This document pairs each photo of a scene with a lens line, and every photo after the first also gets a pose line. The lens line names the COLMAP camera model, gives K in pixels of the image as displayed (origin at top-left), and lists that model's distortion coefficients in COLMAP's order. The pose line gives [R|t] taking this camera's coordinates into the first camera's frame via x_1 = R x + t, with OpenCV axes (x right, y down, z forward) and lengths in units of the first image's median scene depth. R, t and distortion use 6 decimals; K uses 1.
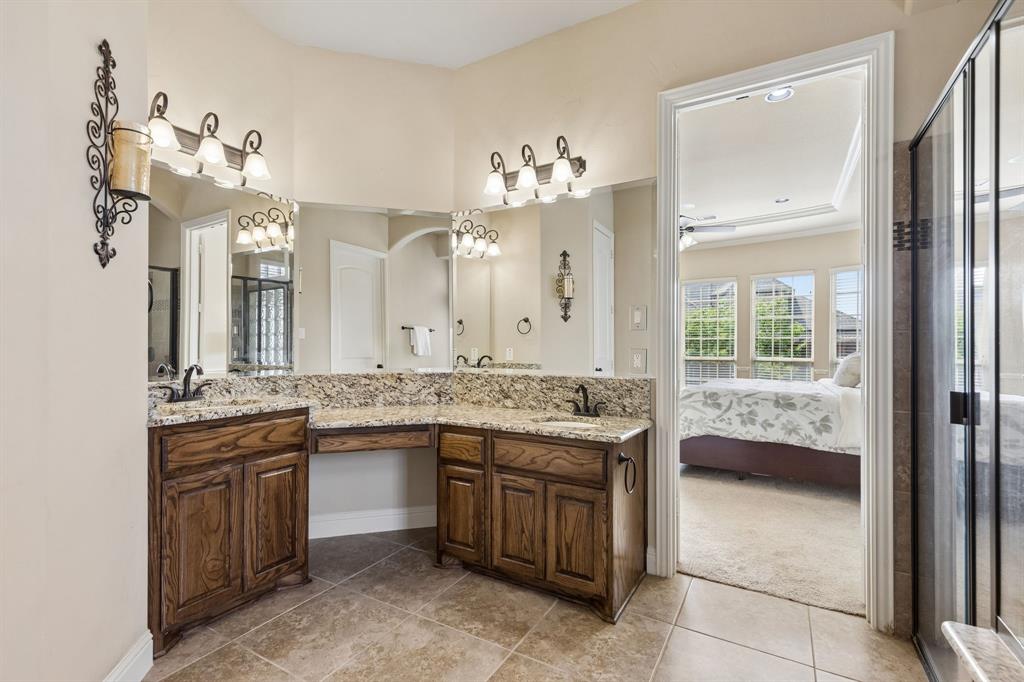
lens RADIAL K [[462.1, 0, 513.8], [0, 462.1, 343.5], [0, 0, 1]] dist [0.012436, 0.000419]
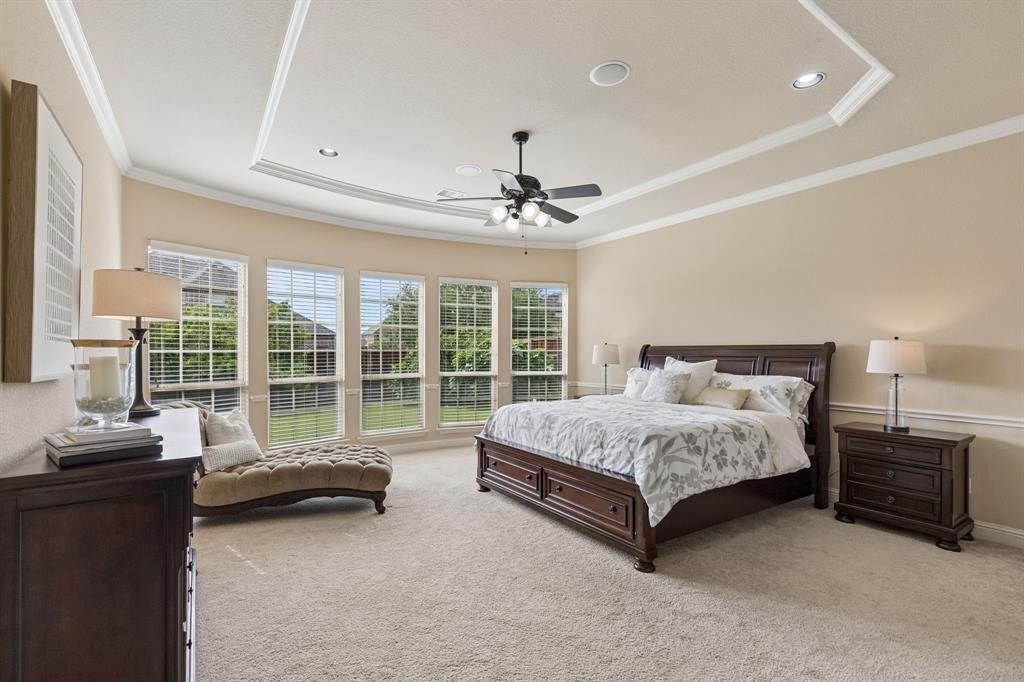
lens RADIAL K [[462.1, 0, 513.8], [0, 462.1, 343.5], [0, 0, 1]] dist [0.012436, 0.000419]
pose [[0.440757, 0.015724, 0.897488, -0.671929], [-0.010067, 0.999870, -0.012574, -0.051984], [-0.897570, -0.003493, 0.440859, 1.620642]]
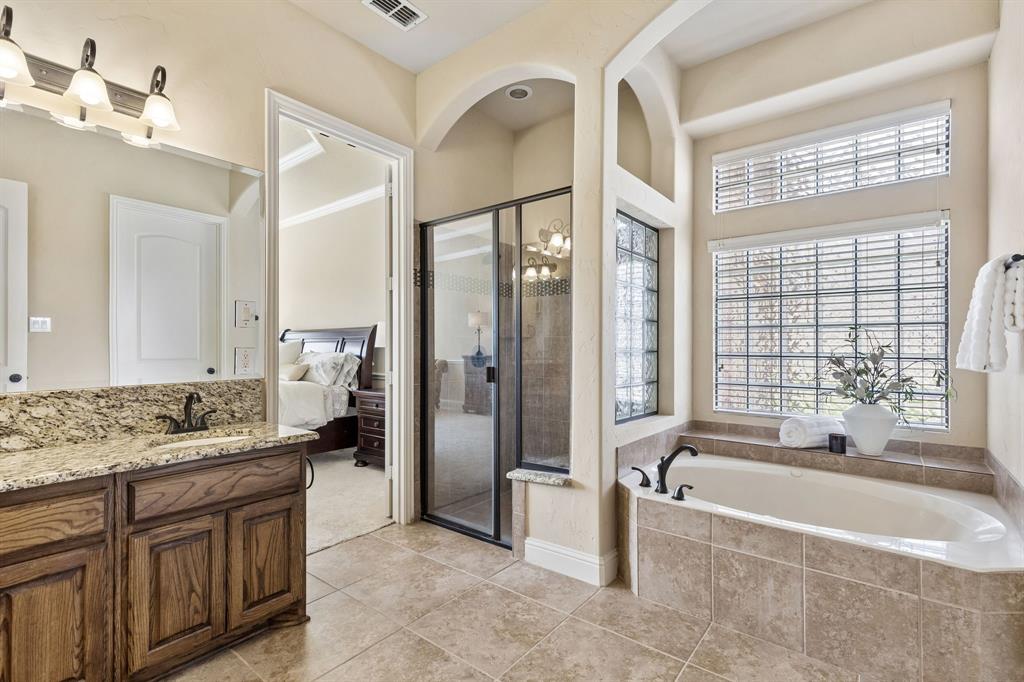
lens RADIAL K [[462.1, 0, 513.8], [0, 462.1, 343.5], [0, 0, 1]] dist [0.012436, 0.000419]
pose [[0.154299, 0.001913, 0.988022, -0.583383], [-0.002397, 0.999996, -0.001562, 0.002894], [-0.988021, -0.002127, 0.154303, 0.330040]]
